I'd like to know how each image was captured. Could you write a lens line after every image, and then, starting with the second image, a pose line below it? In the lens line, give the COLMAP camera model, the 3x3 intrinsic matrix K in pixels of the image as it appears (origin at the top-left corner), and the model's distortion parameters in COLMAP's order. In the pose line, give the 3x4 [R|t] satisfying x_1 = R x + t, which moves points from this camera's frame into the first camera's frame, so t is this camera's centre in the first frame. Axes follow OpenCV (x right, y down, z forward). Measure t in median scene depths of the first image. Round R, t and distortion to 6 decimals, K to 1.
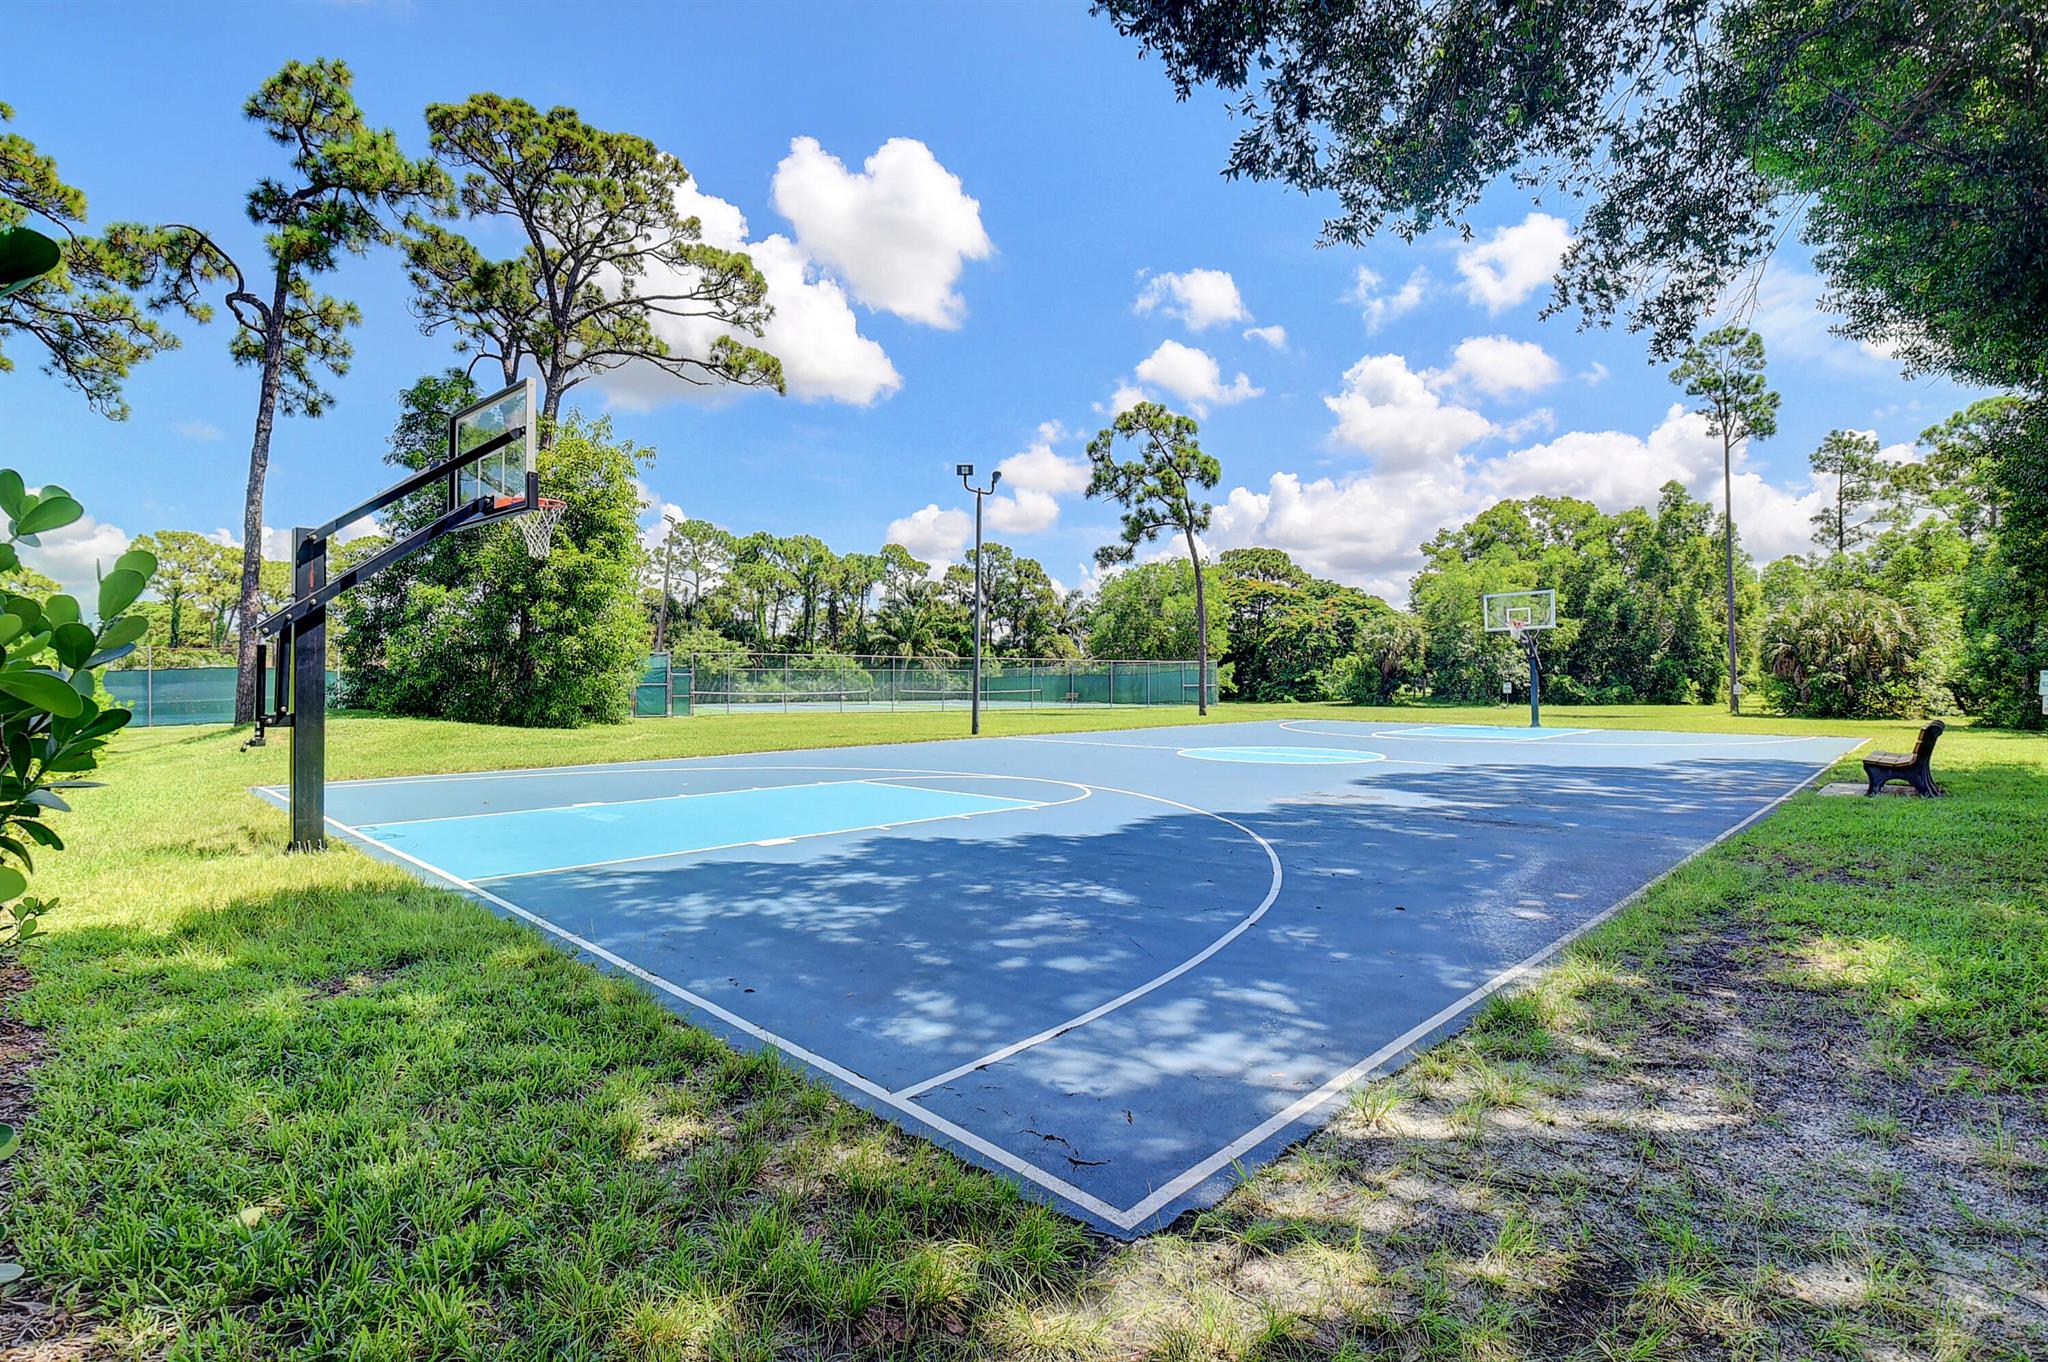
lens RADIAL K [[903.3, 0, 1018.1], [0, 903.3, 660.8], [0, 0, 1]] dist [0.000679, -0.023710]
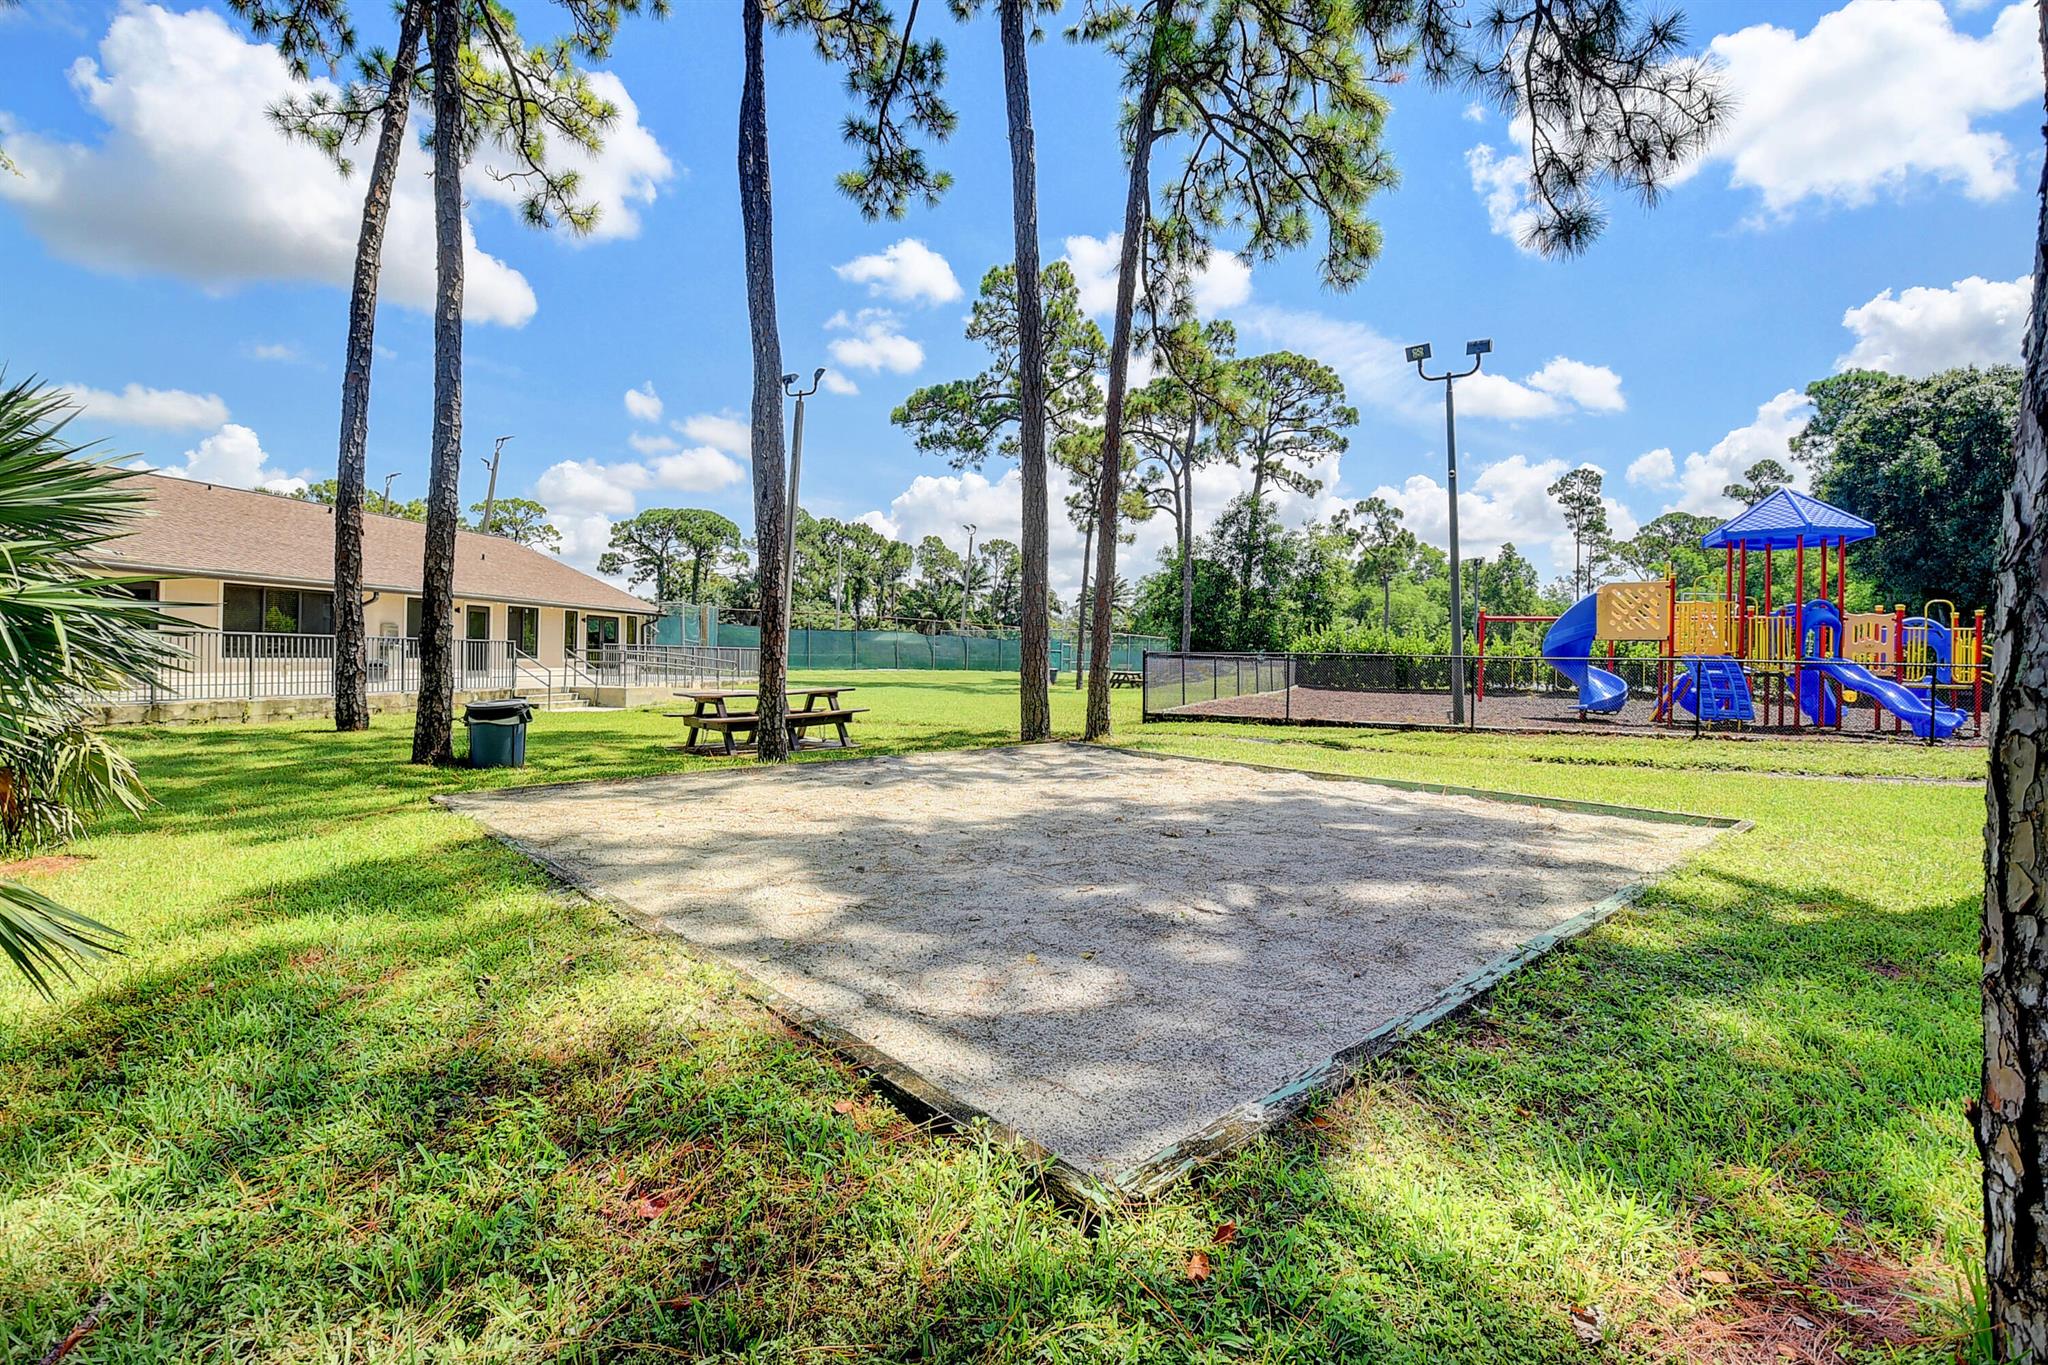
lens RADIAL K [[905.9, 0, 1024.0], [0, 905.9, 682.5], [0, 0, 1]] dist [-0.000266, -0.017124]
pose [[0.941030, 0.017621, 0.337864, -0.677749], [-0.034557, 0.998426, 0.044176, 0.011396], [-0.336554, -0.053246, 0.940158, -0.273566]]
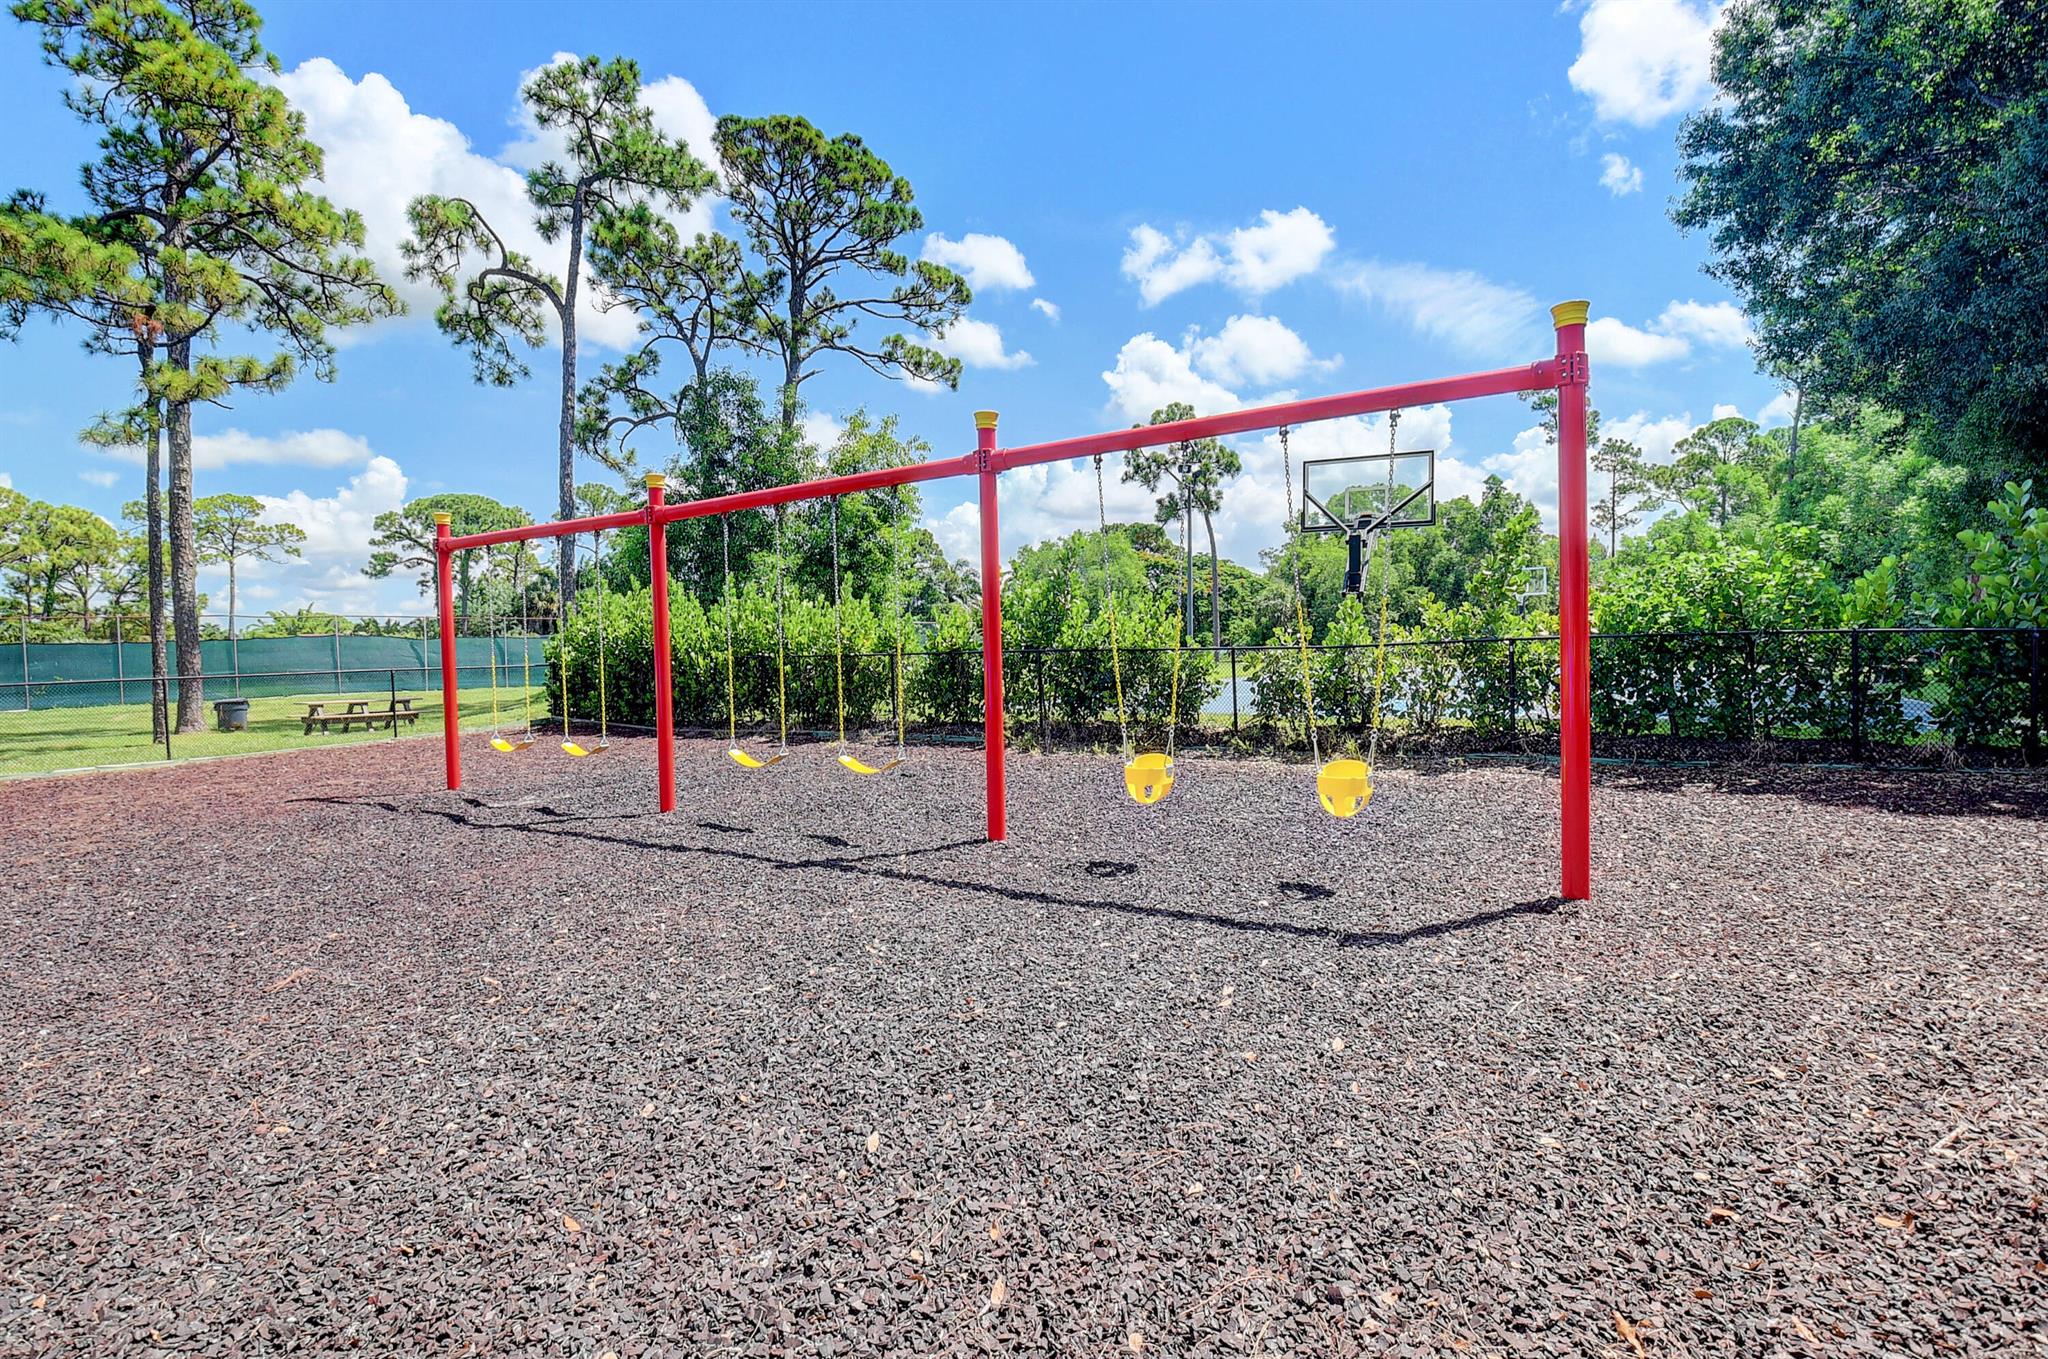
lens RADIAL K [[900.3, 0, 1024.0], [0, 900.3, 679.5], [0, 0, 1]] dist [0.015844, -0.038485]
pose [[0.971490, -0.024032, 0.235858, -0.213200], [0.010879, 0.998320, 0.056911, 0.003971], [-0.236829, -0.052722, 0.970120, -0.072281]]
